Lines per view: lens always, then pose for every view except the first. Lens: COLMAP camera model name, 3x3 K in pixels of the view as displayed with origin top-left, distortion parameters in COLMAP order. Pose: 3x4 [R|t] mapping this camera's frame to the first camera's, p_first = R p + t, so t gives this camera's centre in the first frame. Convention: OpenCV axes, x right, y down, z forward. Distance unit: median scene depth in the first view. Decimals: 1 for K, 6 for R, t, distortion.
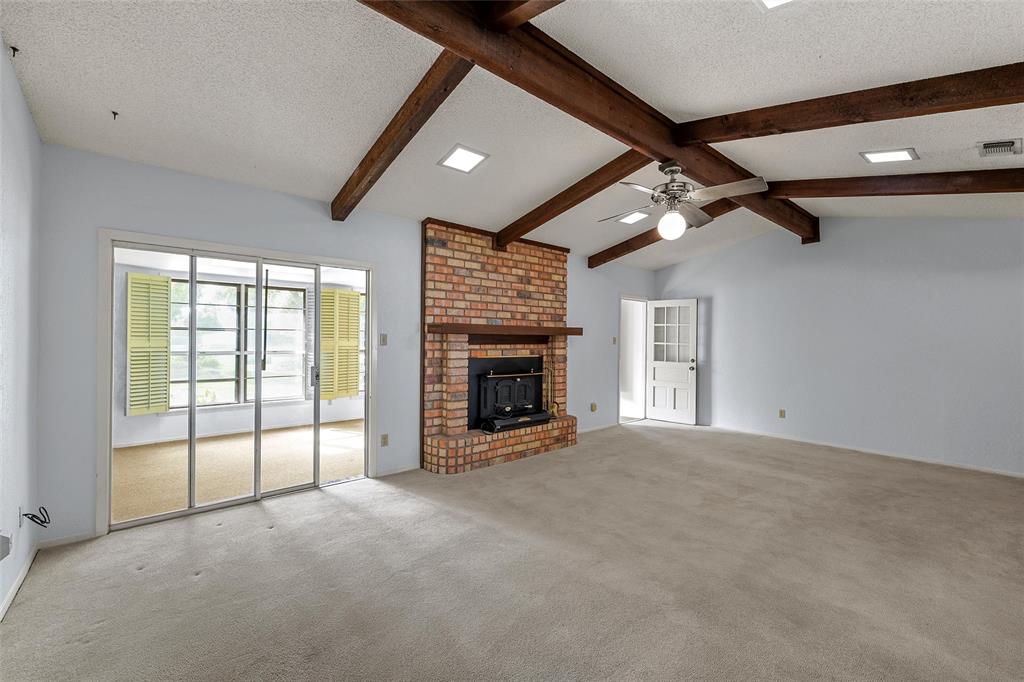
lens RADIAL K [[482.4, 0, 508.9], [0, 482.4, 337.7], [0, 0, 1]] dist [-0.000558, -0.000279]
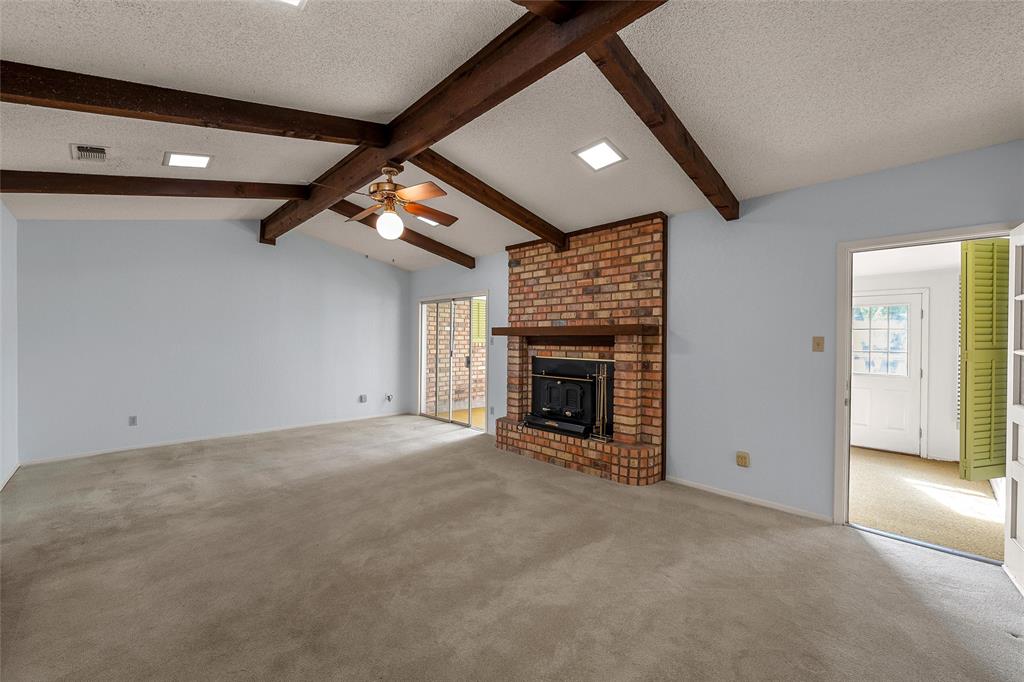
lens RADIAL K [[482.4, 0, 508.9], [0, 482.4, 337.7], [0, 0, 1]] dist [-0.000558, -0.000279]
pose [[-0.093318, -0.013663, -0.995543, 0.962043], [-0.005041, 0.999900, -0.013250, 0.010945], [0.995624, 0.003782, -0.093377, 0.968621]]
